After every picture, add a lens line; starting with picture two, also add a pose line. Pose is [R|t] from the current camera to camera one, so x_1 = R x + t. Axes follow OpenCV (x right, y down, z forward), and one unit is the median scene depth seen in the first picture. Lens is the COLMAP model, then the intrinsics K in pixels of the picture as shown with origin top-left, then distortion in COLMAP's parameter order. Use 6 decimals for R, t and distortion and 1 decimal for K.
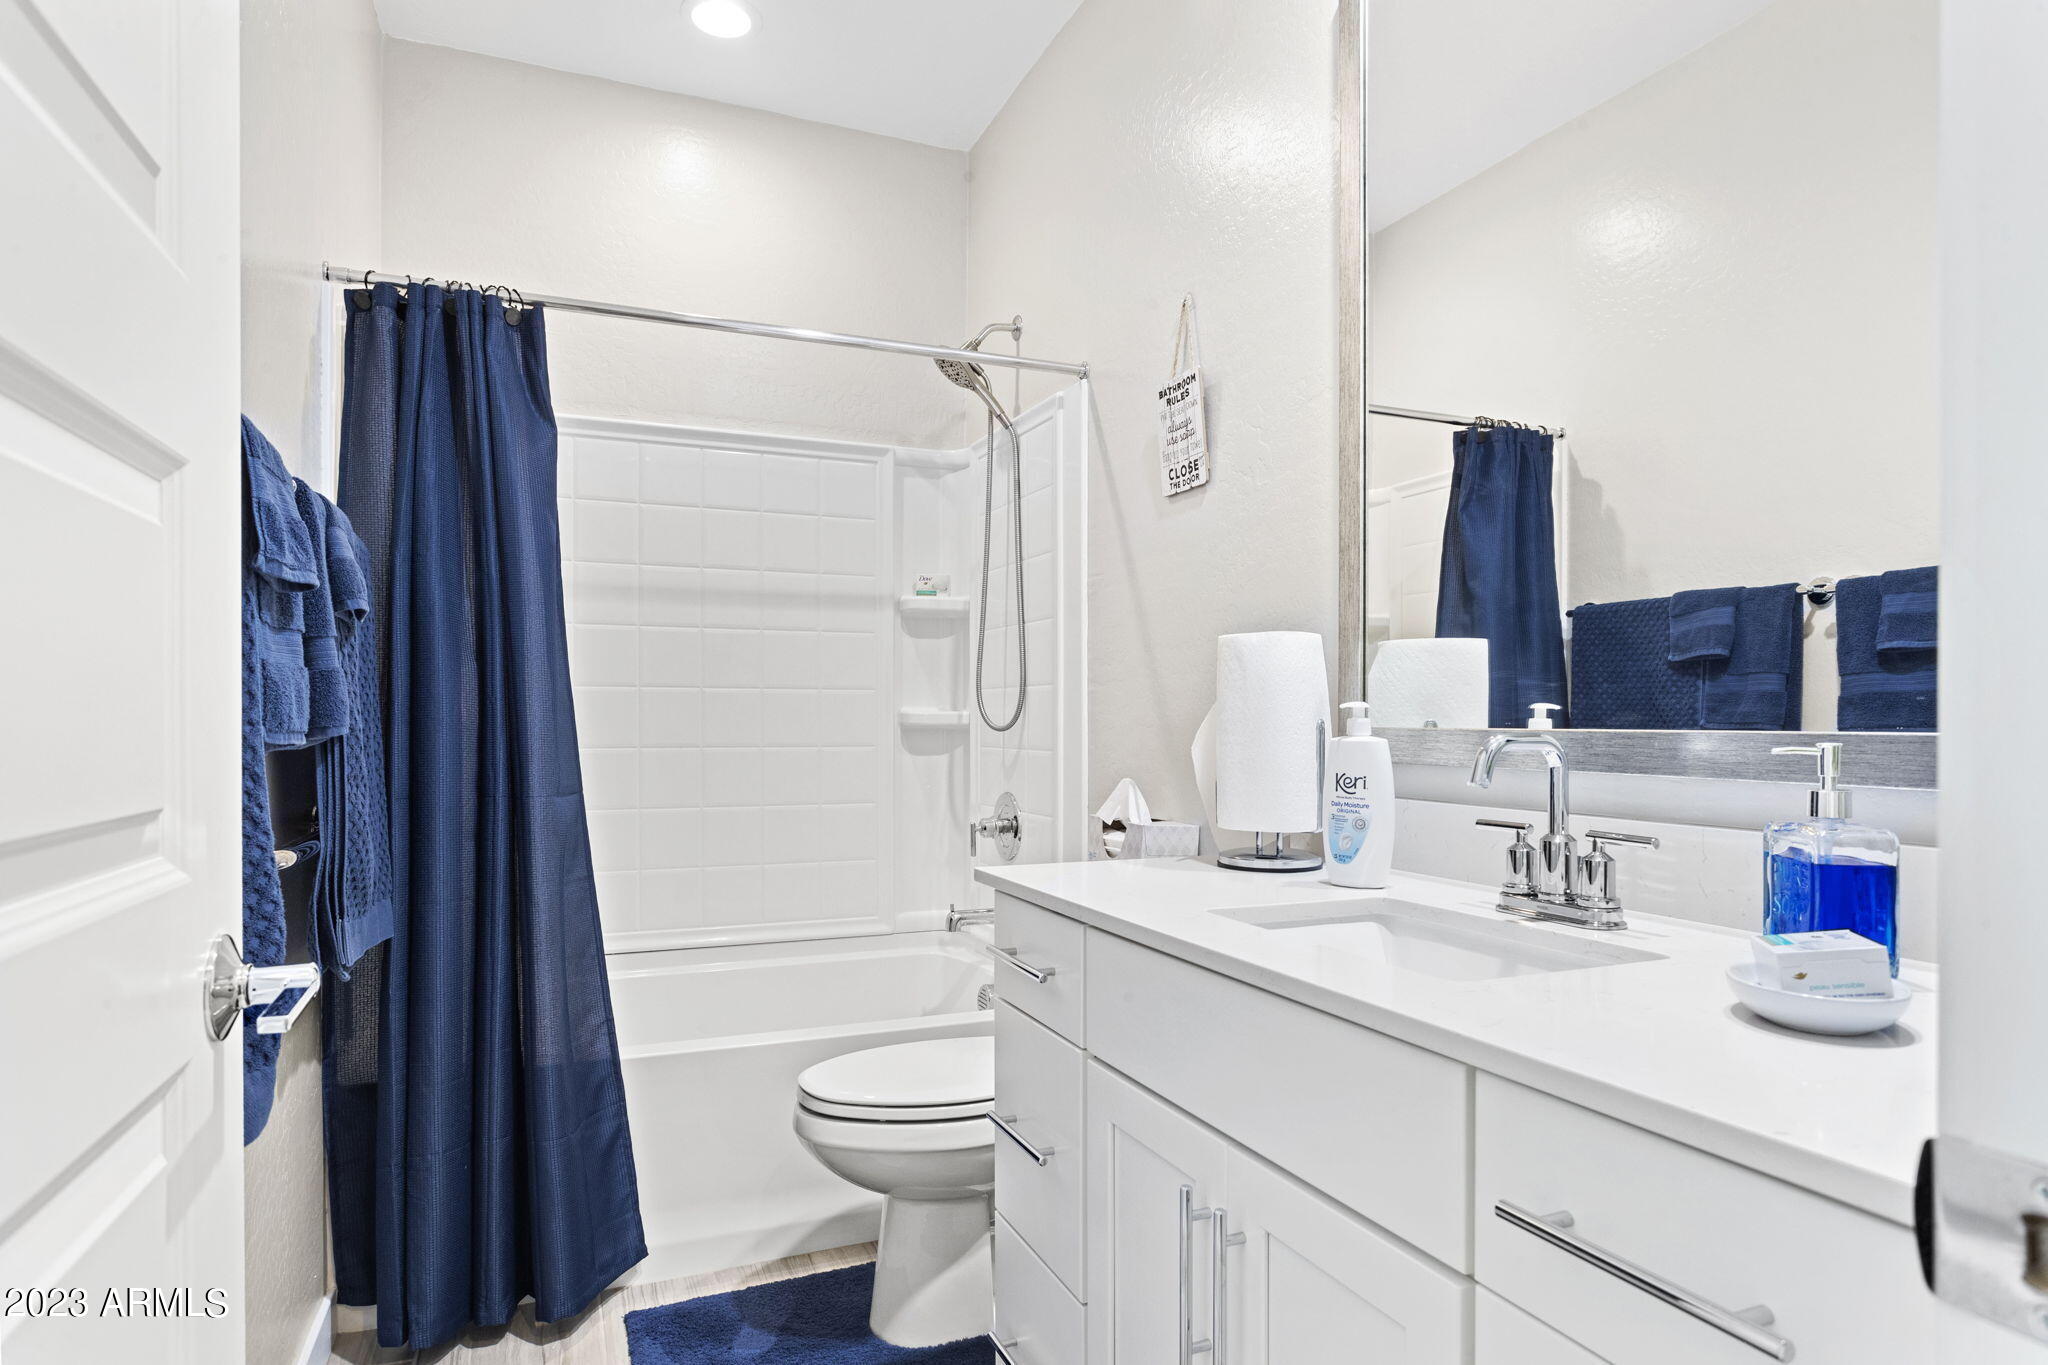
lens RADIAL K [[1143.0, 0, 989.8], [0, 1143.0, 712.9], [0, 0, 1]] dist [-0.016488, 0.017840]
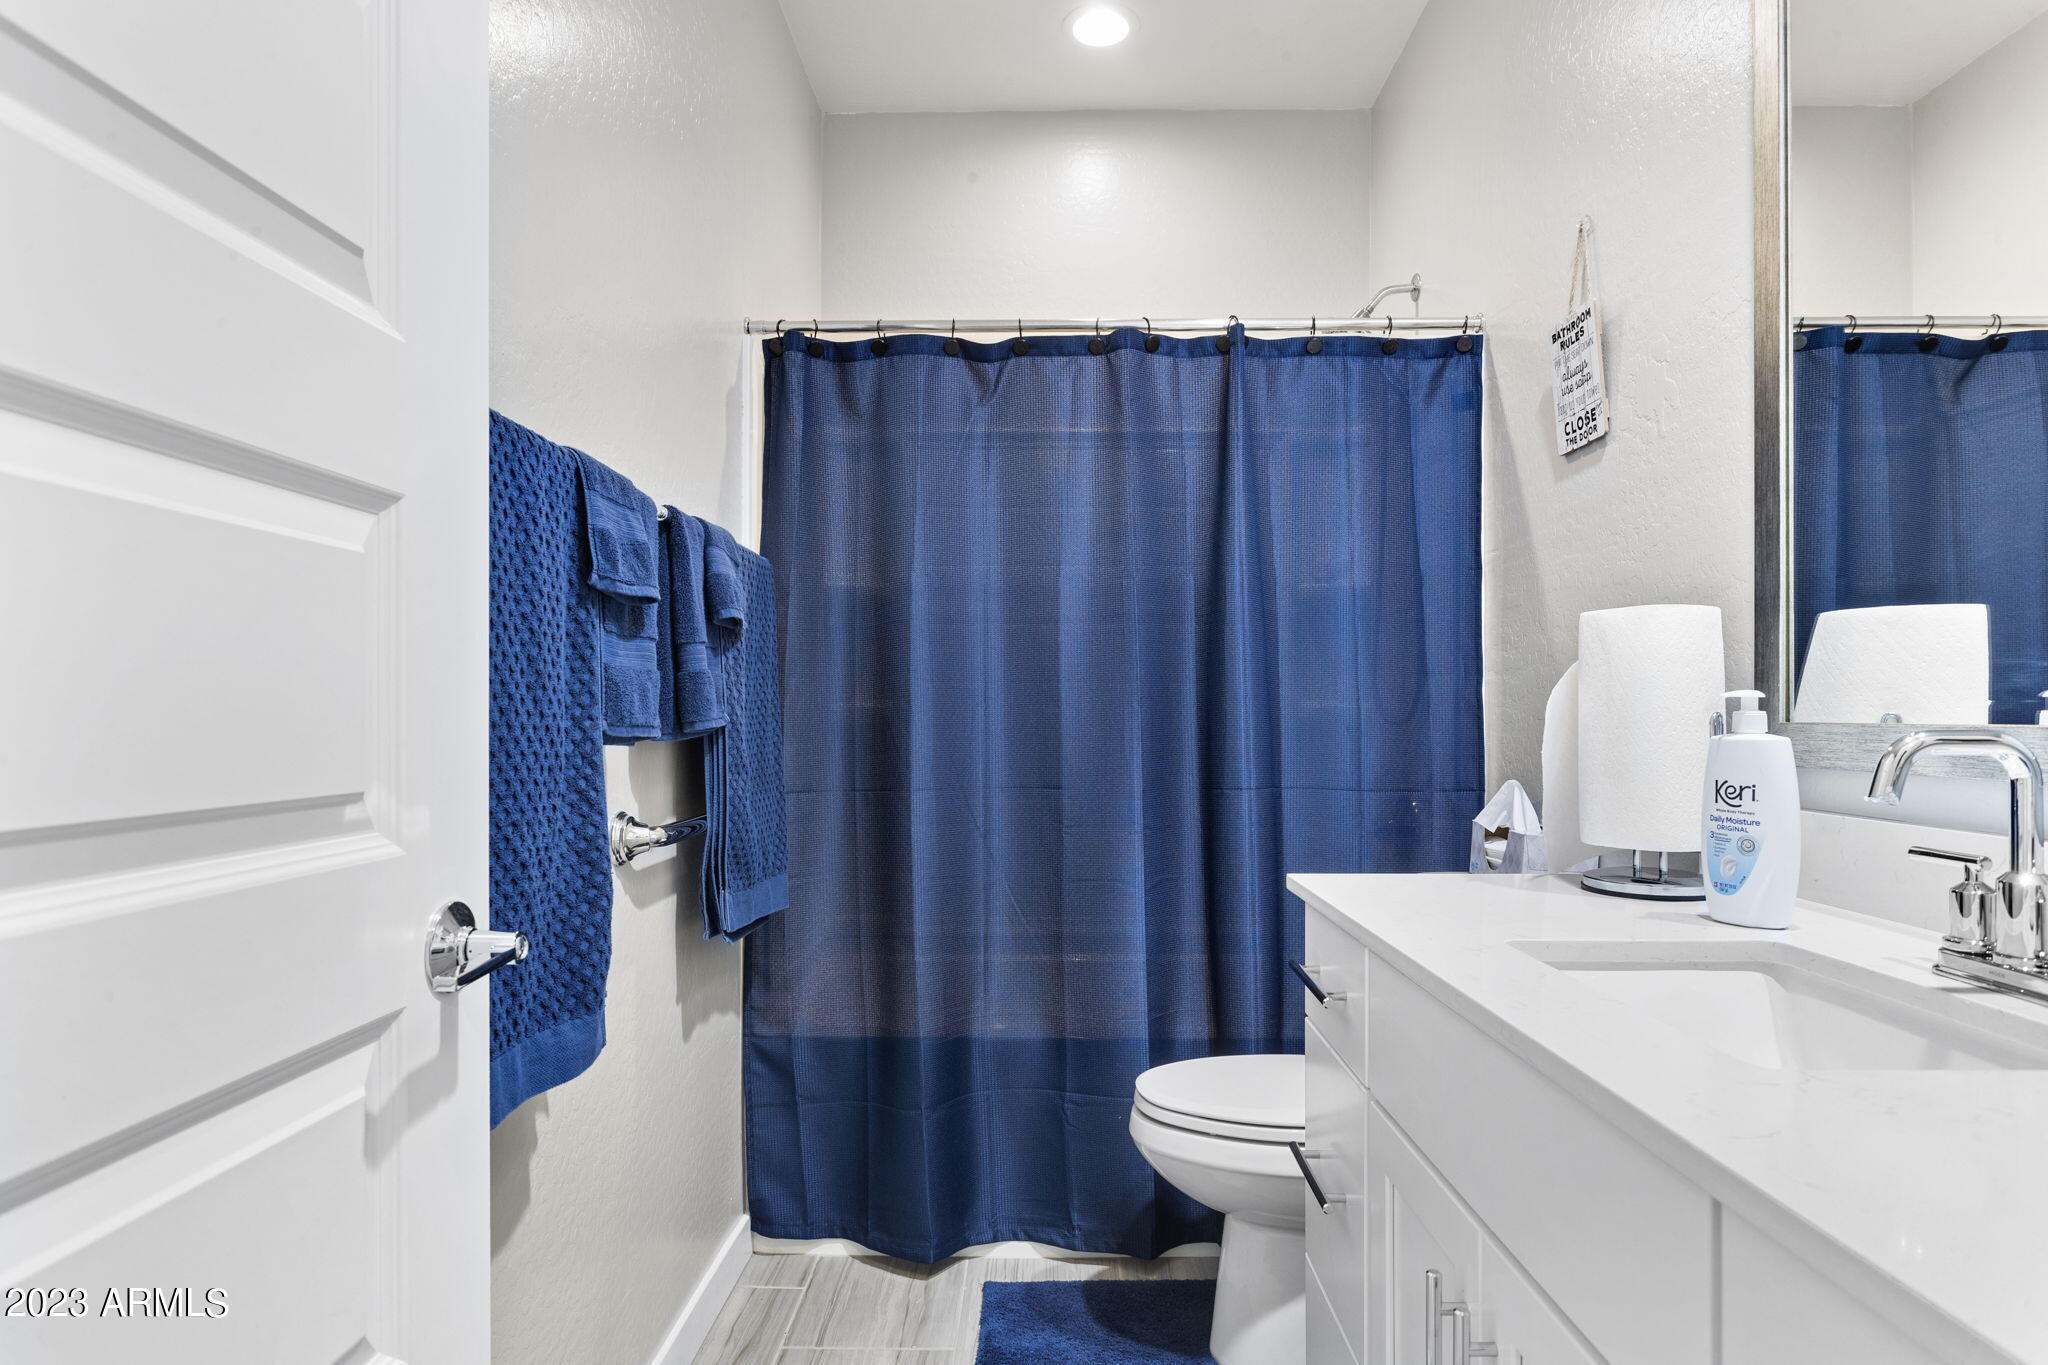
lens RADIAL K [[1122.4, 0, 1038.6], [0, 1122.4, 698.5], [0, 0, 1]] dist [-0.020294, 0.018646]
pose [[0.921236, -0.007639, -0.388929, 0.125315], [0.004728, 0.999953, -0.008441, 0.000221], [0.388975, 0.005937, 0.921229, 0.071918]]
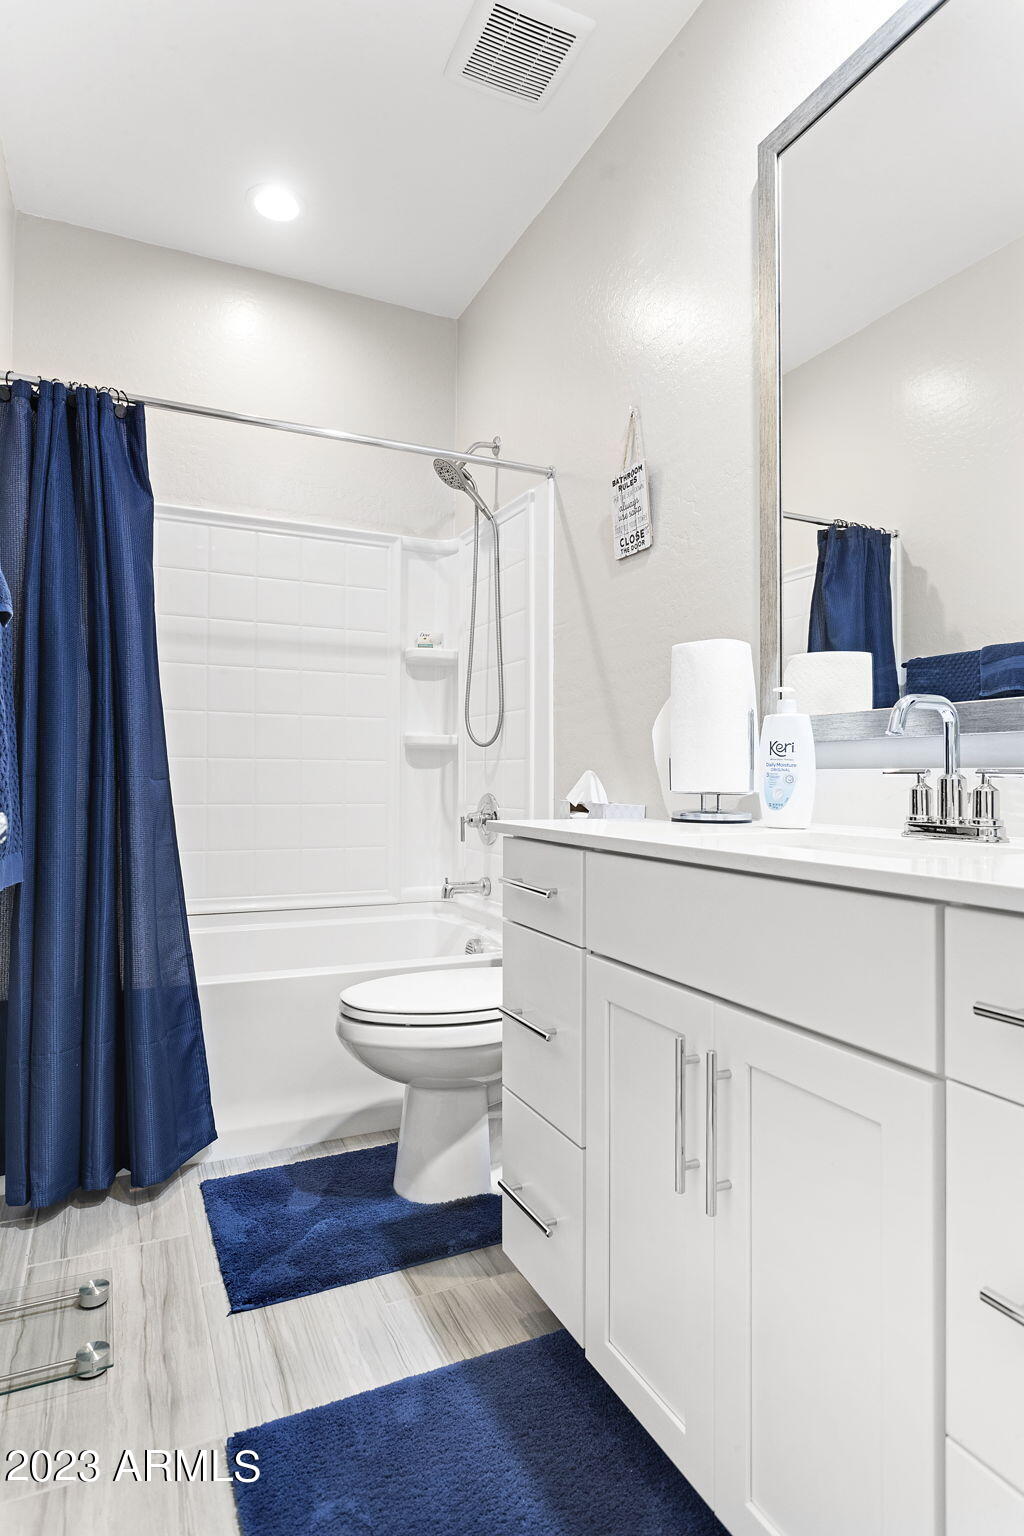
lens RADIAL K [[841.8, 0, 471.1], [0, 841.8, 765.8], [0, 0, 1]] dist [-0.020294, 0.018646]
pose [[0.999309, 0.006940, 0.036522, -0.052790], [-0.006271, 0.999811, -0.018409, 0.073336], [-0.036642, 0.018167, 0.999163, 0.039992]]
